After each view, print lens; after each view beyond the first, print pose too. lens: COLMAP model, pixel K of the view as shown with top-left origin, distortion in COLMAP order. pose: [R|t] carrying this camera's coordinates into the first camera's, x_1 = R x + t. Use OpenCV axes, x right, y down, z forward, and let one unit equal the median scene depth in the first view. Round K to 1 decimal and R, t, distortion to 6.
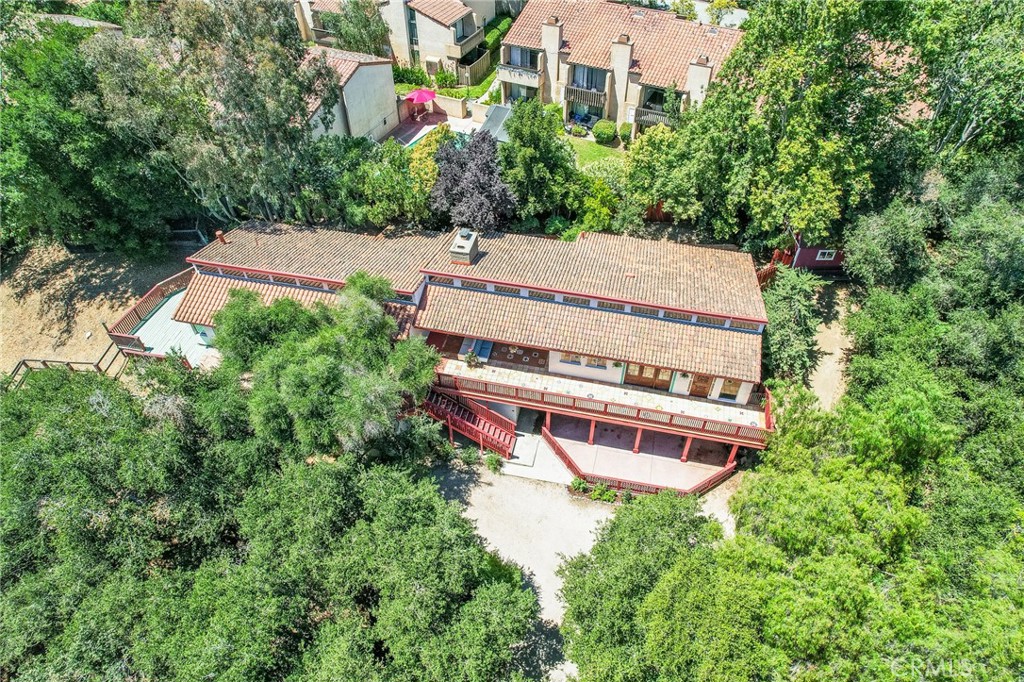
lens RADIAL K [[669.6, 0, 513.6], [0, 669.6, 339.6], [0, 0, 1]] dist [-0.027172, 0.018597]
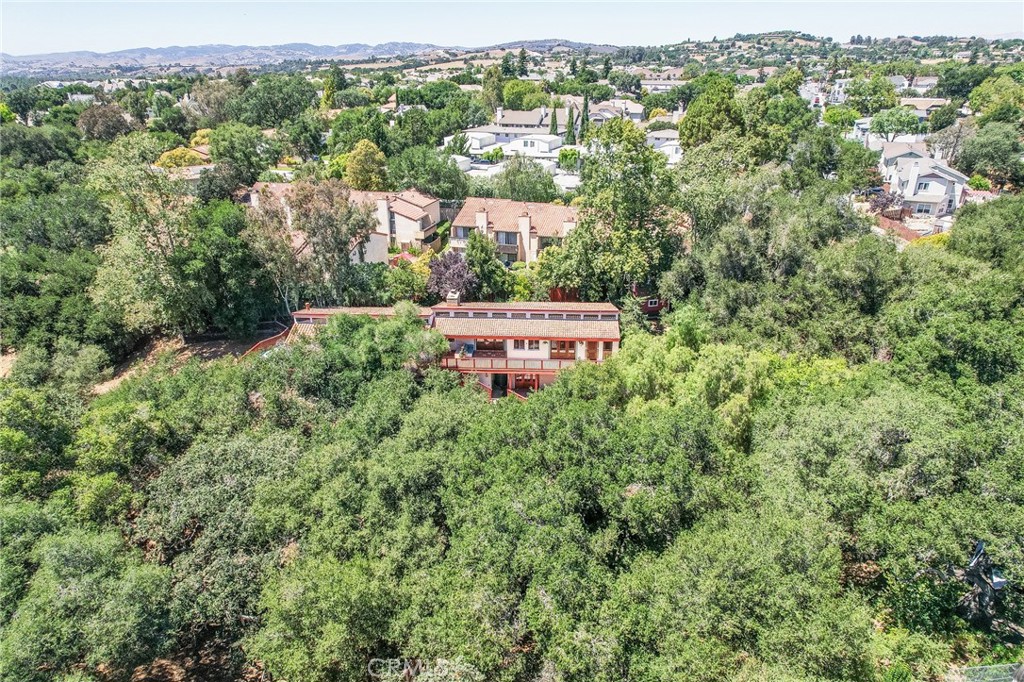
lens RADIAL K [[669.6, 0, 513.1], [0, 669.6, 340.9], [0, 0, 1]] dist [-0.027172, 0.018597]
pose [[0.987274, -0.062354, 0.146297, -0.180826], [0.112301, 0.924712, -0.363726, 0.624202], [-0.112603, 0.375526, 0.919946, -0.613730]]
